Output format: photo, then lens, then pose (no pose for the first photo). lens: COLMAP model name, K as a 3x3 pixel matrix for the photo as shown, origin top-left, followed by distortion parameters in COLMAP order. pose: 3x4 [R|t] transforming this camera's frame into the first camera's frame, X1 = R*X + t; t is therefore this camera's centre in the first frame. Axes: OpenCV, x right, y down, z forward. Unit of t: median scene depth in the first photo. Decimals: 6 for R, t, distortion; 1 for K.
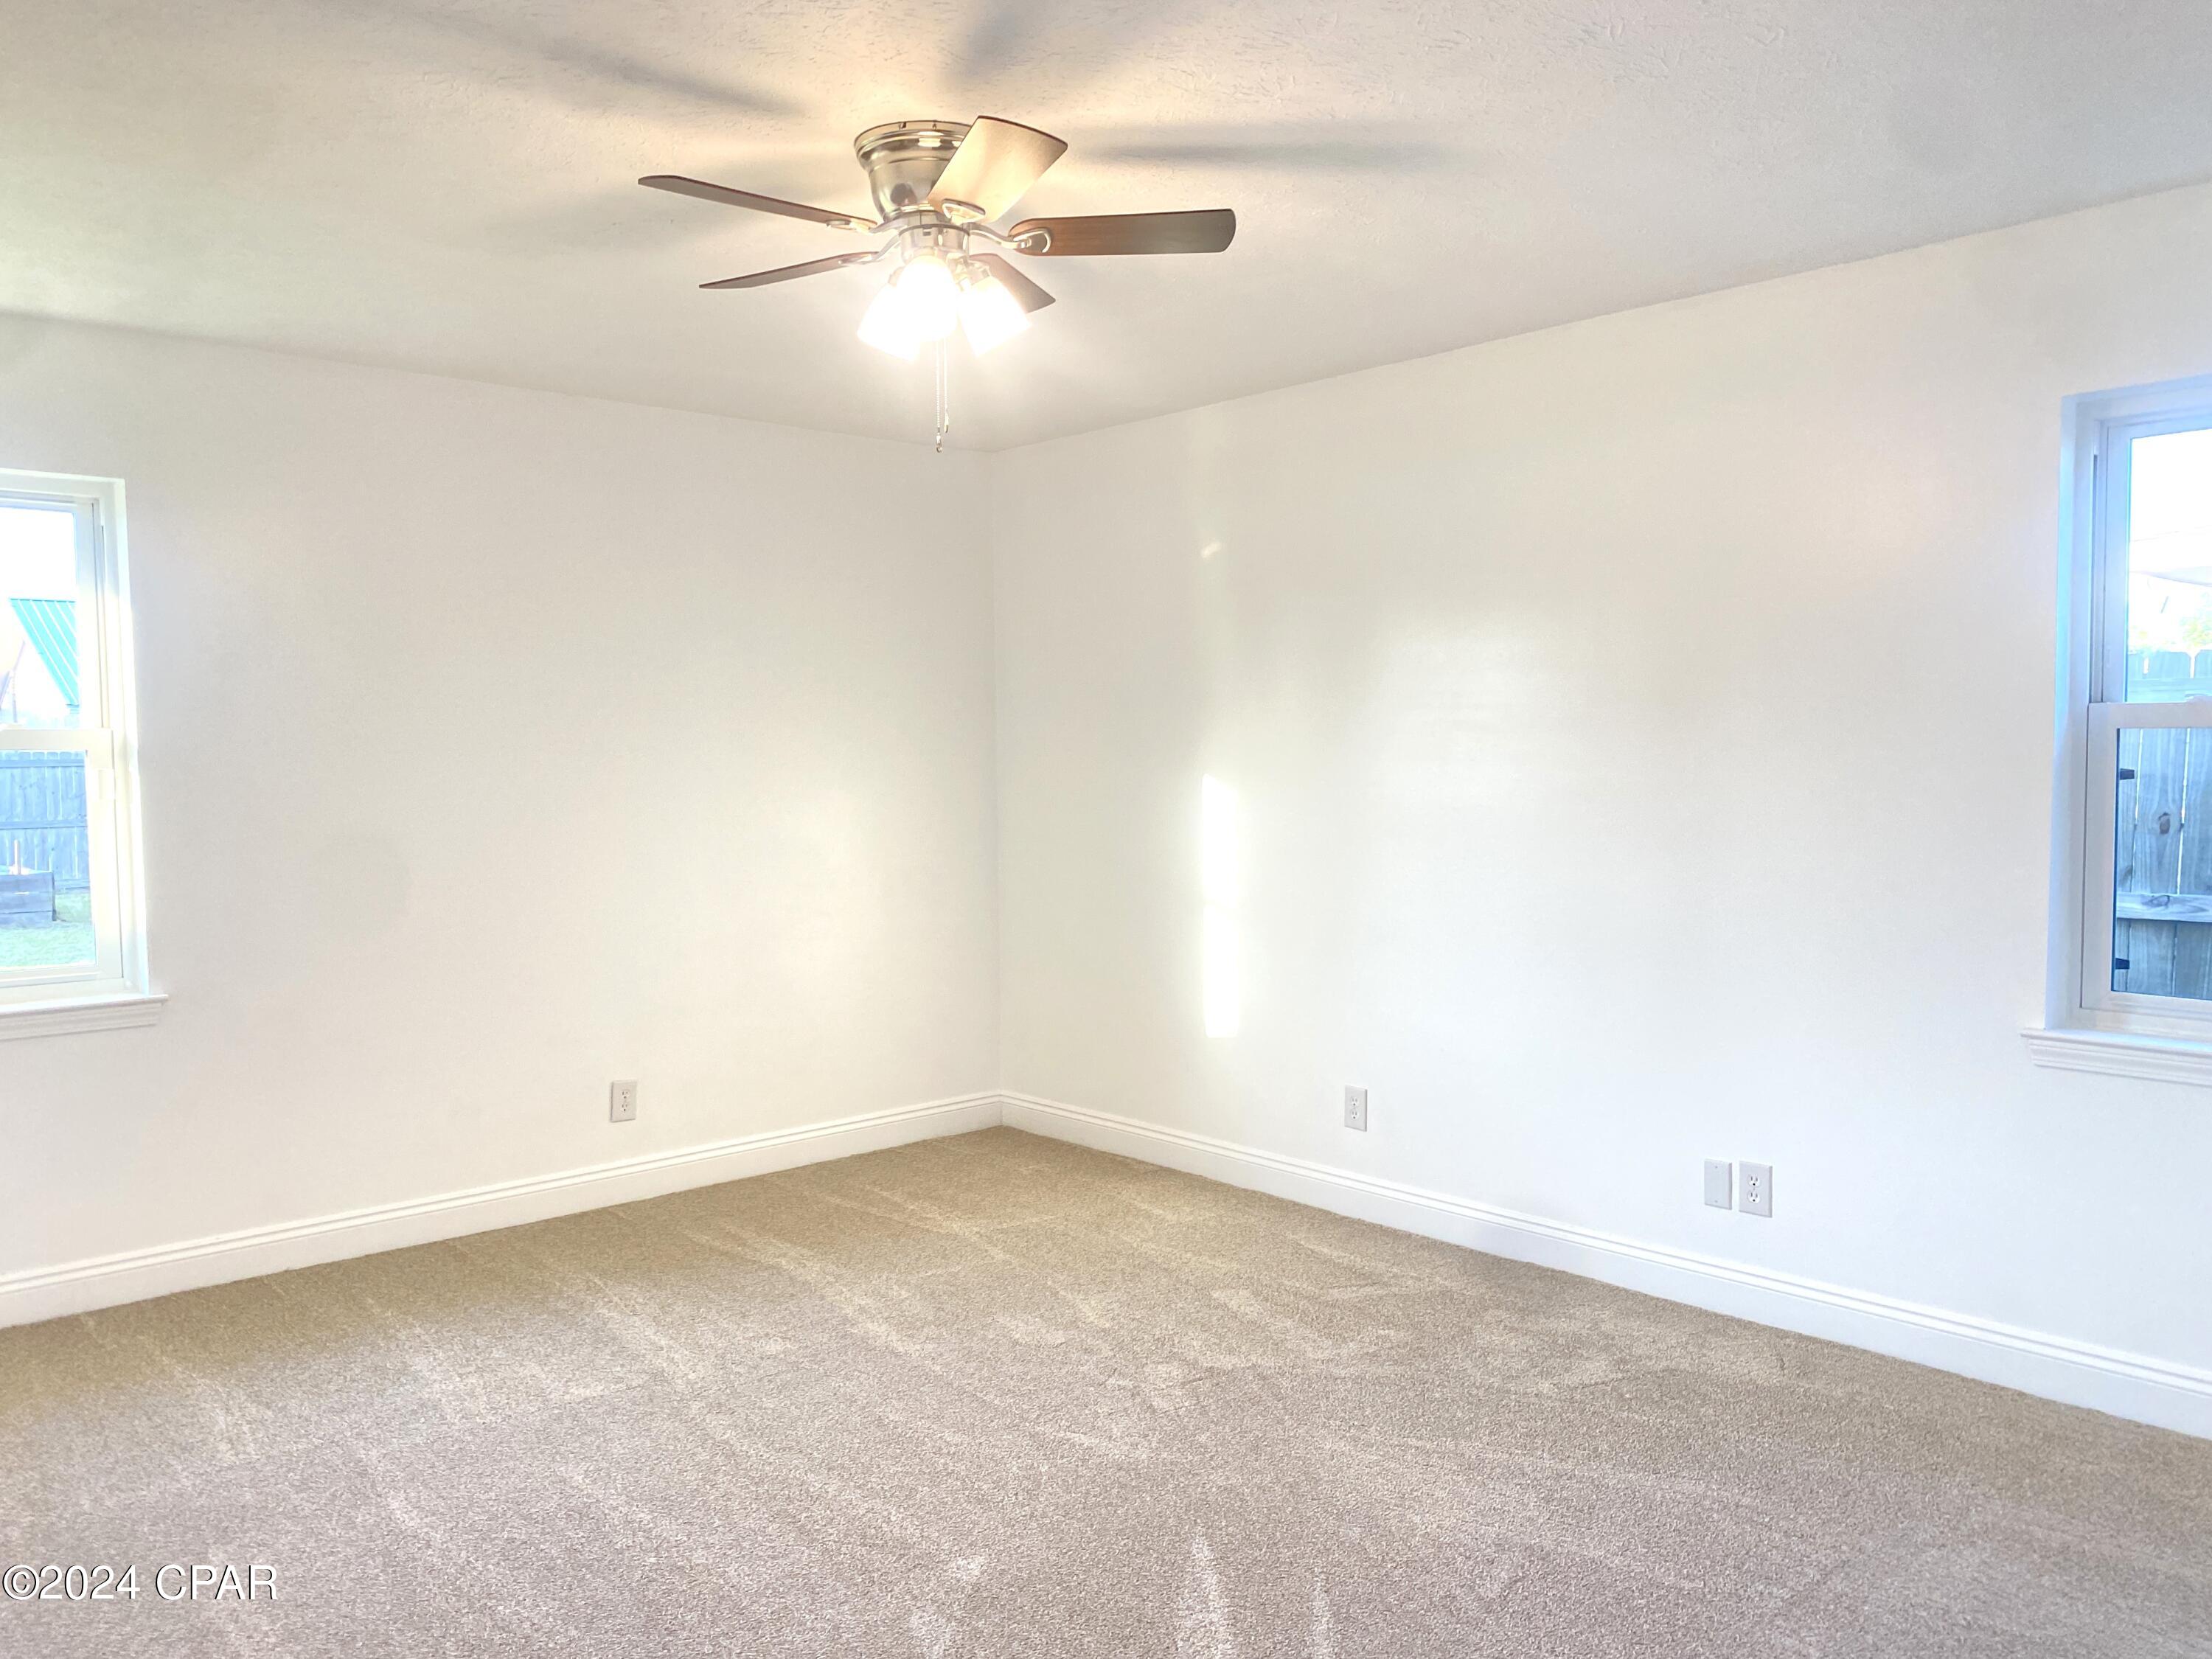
lens RADIAL K [[1676.0, 0, 1106.0], [0, 1676.0, 829.5], [0, 0, 1]] dist [0.201039, -0.386063]
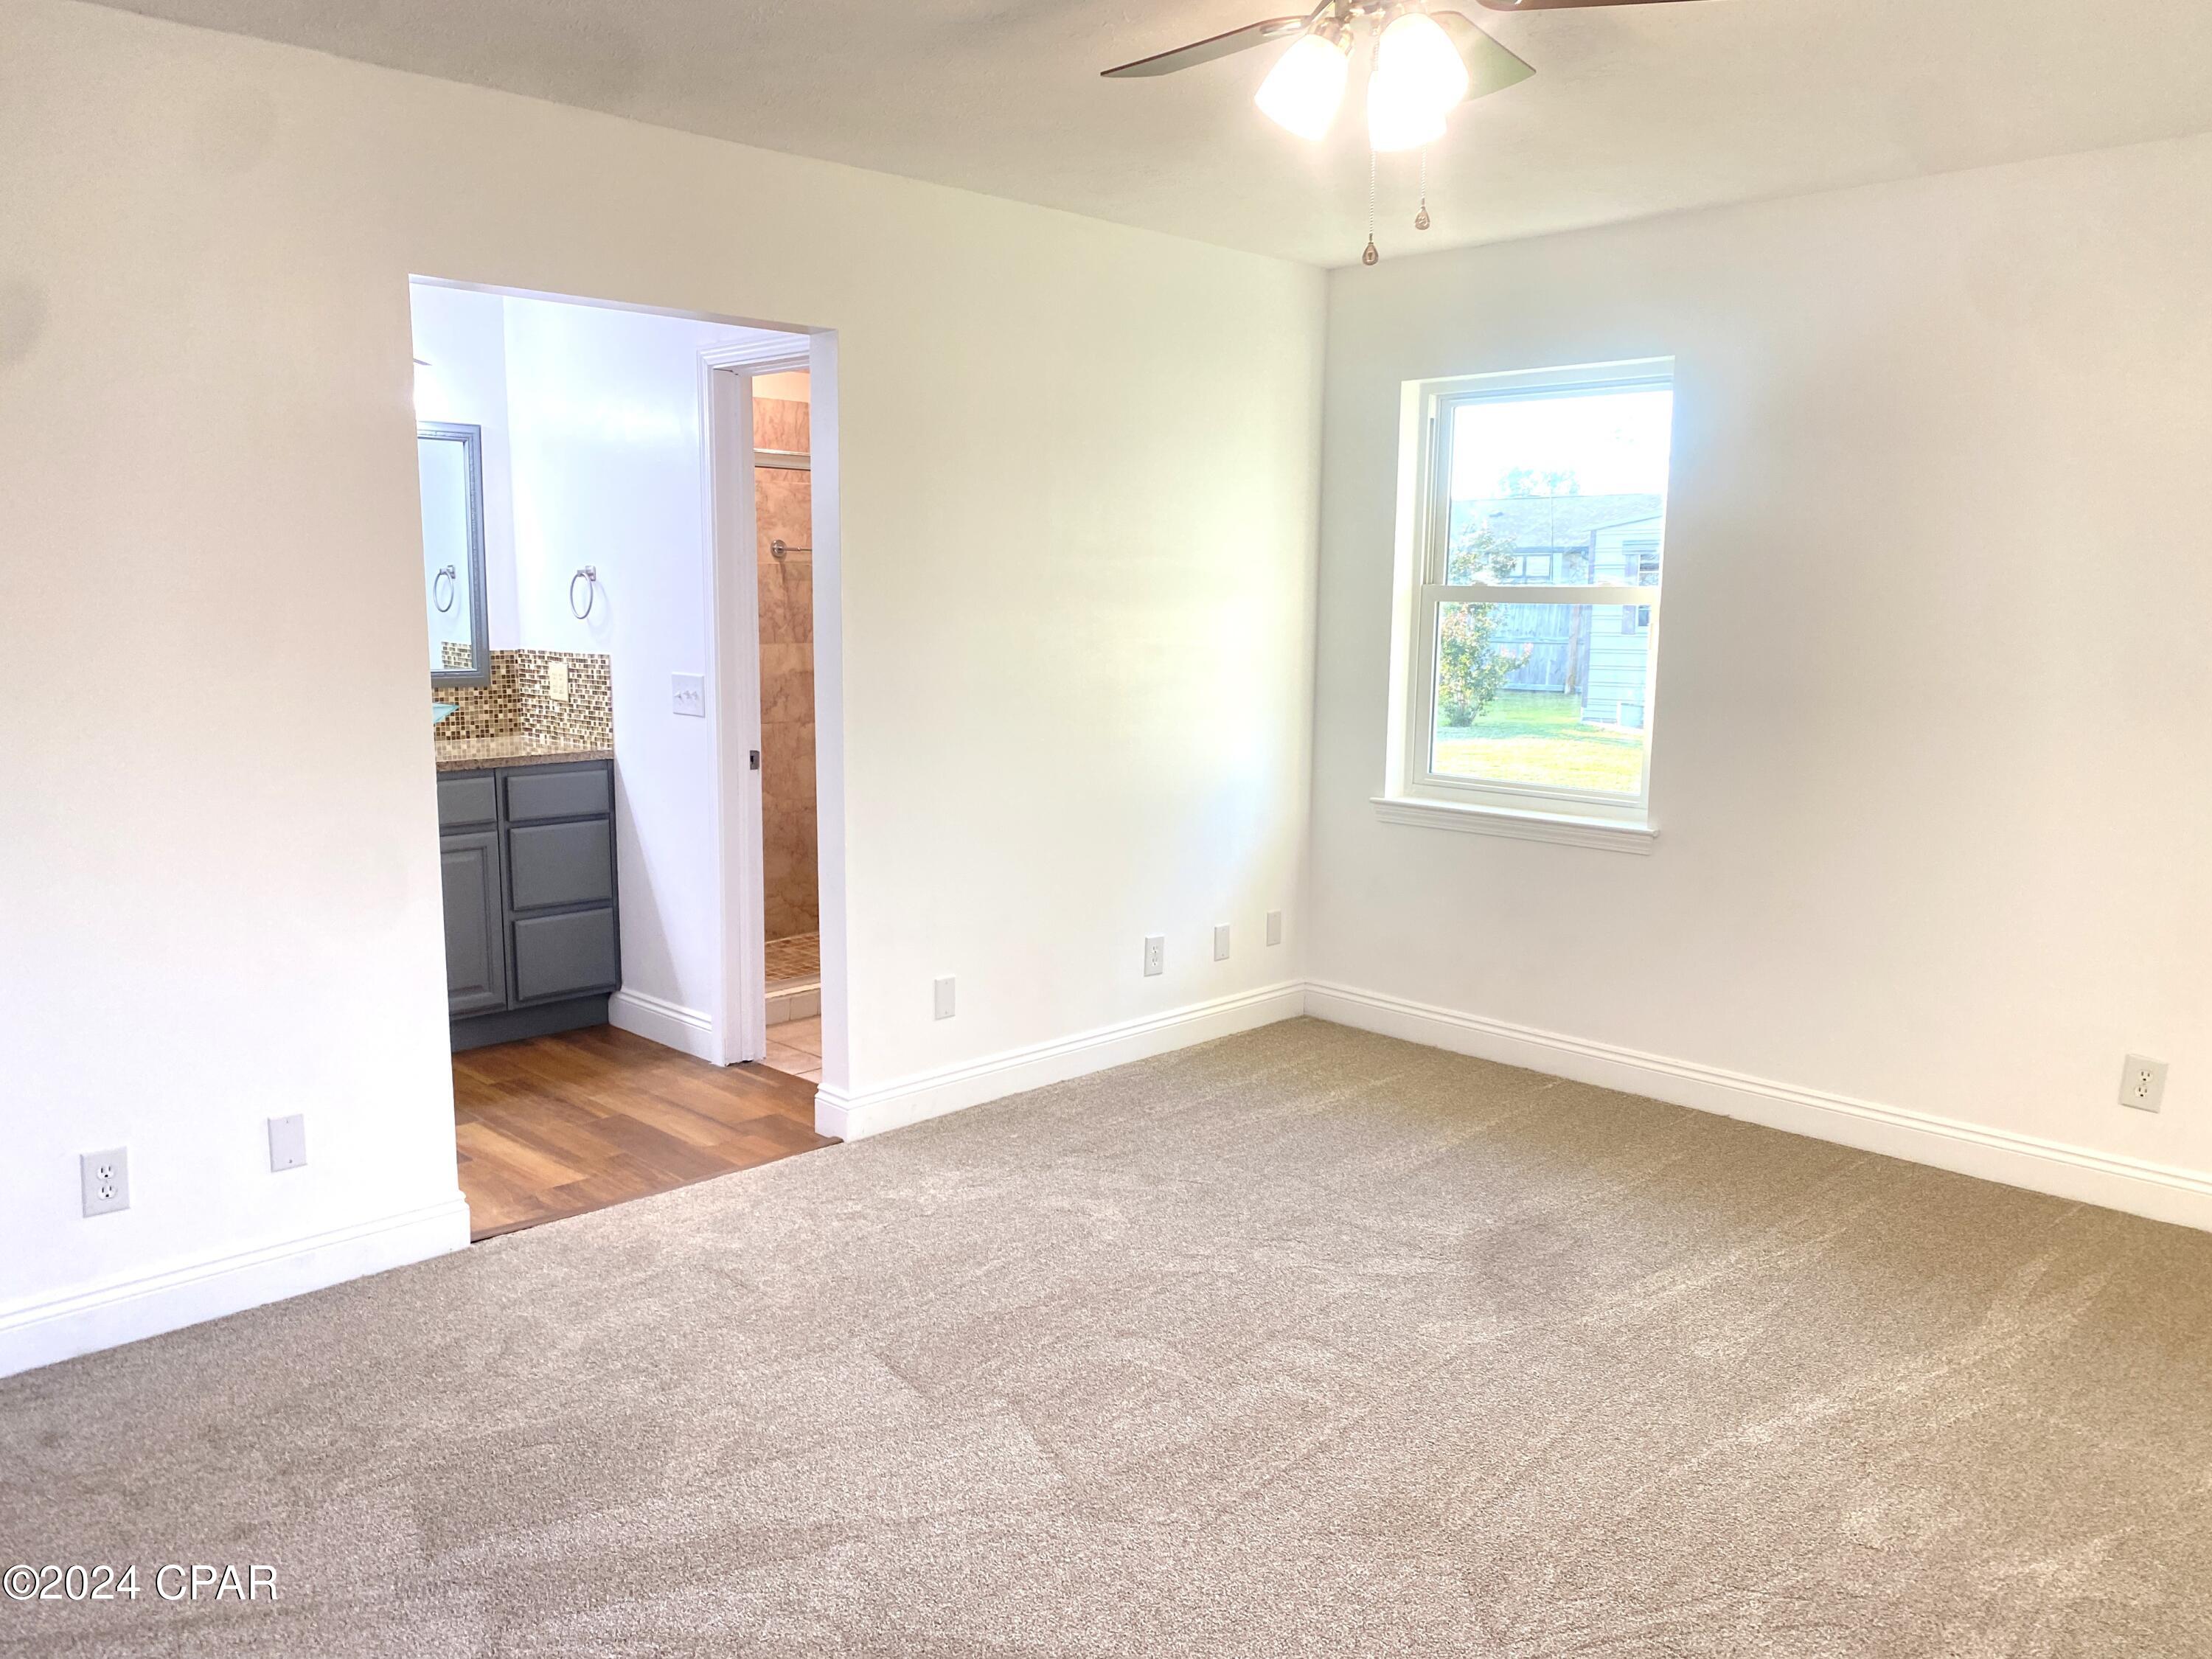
lens RADIAL K [[1676.0, 0, 1106.0], [0, 1676.0, 829.5], [0, 0, 1]] dist [0.201039, -0.386063]
pose [[0.029507, 0.154634, -0.987531, 0.532535], [-0.053919, 0.986769, 0.152904, -0.054473], [0.998109, 0.048735, 0.037454, 0.605882]]
